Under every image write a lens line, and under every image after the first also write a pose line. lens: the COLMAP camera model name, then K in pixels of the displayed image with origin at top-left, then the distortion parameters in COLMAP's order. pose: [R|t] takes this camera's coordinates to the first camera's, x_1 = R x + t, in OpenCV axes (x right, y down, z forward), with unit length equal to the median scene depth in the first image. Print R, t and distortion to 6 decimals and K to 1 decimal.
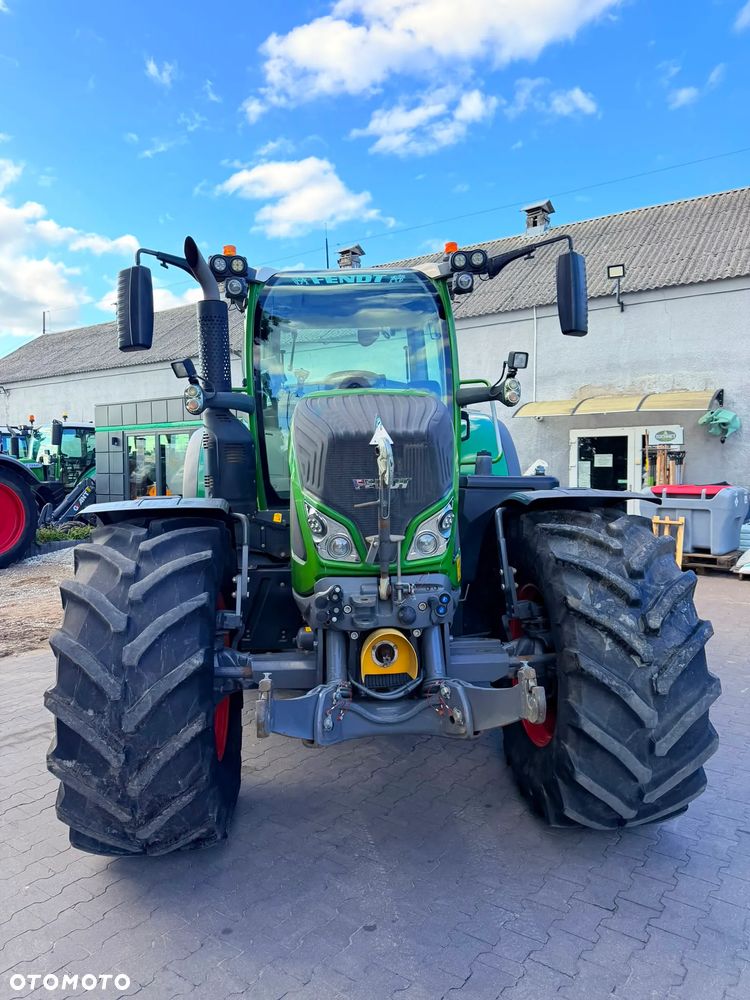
lens RADIAL K [[711.8, 0, 370.5], [0, 711.8, 503.3], [0, 0, 1]] dist [0.022519, -0.016169]
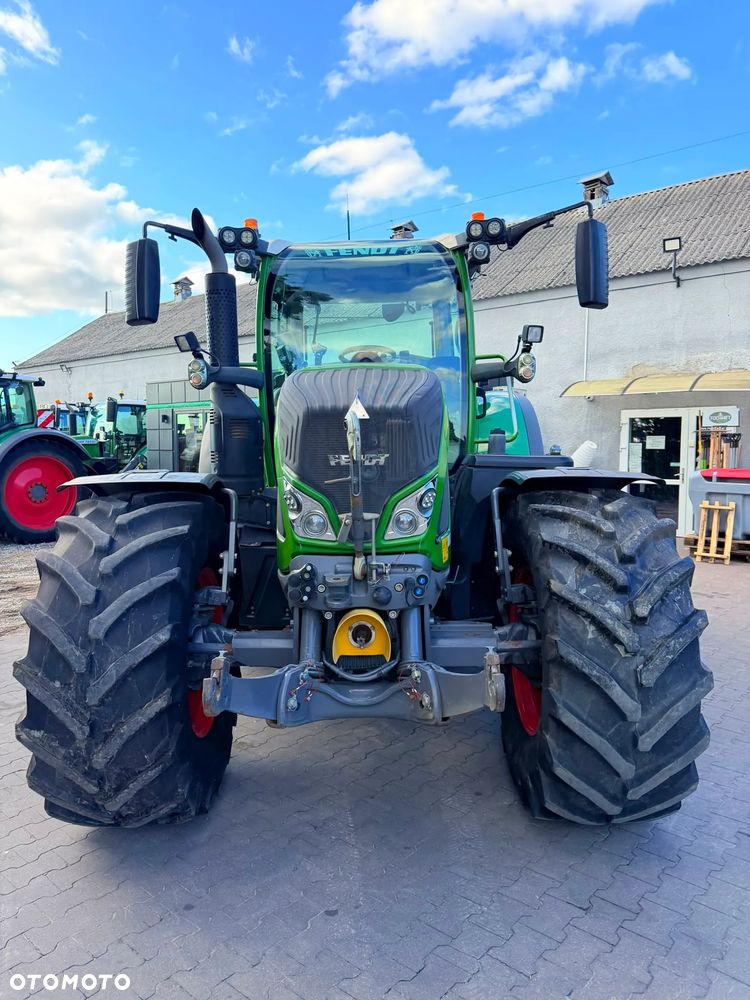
lens RADIAL K [[711.7, 0, 381.5], [0, 711.7, 502.5], [0, 0, 1]] dist [0.028312, -0.017882]
pose [[0.997071, 0.017050, -0.074554, 0.115696], [-0.015136, 0.999543, 0.026159, 0.004721], [0.074966, -0.024954, 0.996874, 0.035756]]
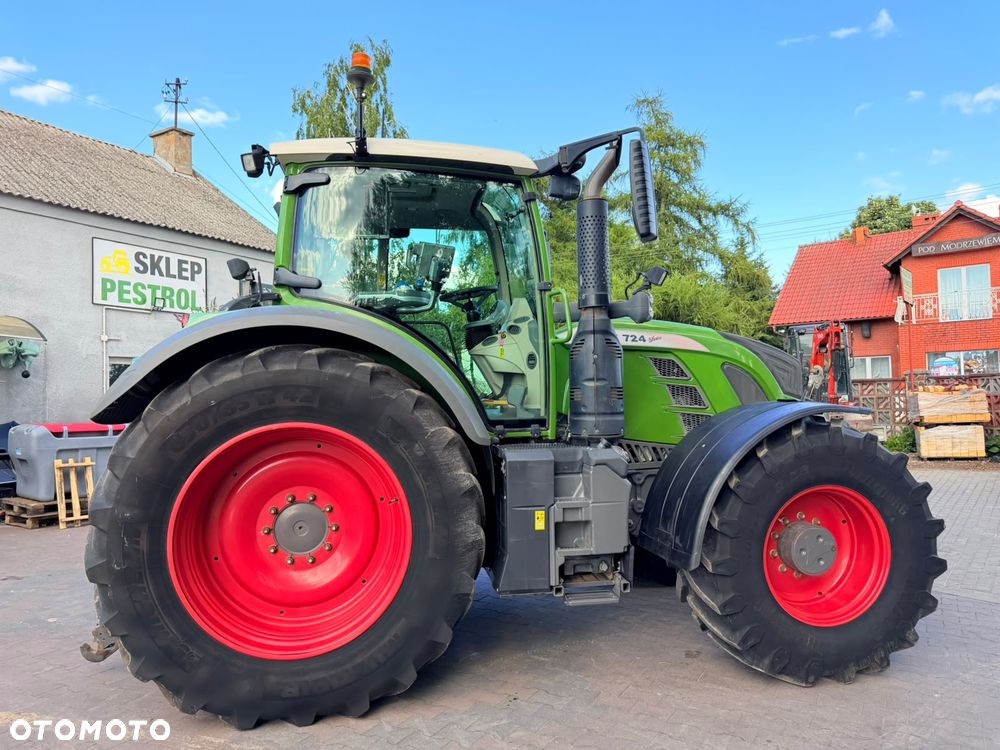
lens RADIAL K [[692.1, 0, 507.1], [0, 692.1, 401.1], [0, 0, 1]] dist [-0.001753, -0.011300]
pose [[-0.130179, 0.004647, 0.991480, -1.610657], [0.073680, 0.997269, 0.005000, -0.054832], [-0.988749, 0.073703, -0.130166, 1.905322]]
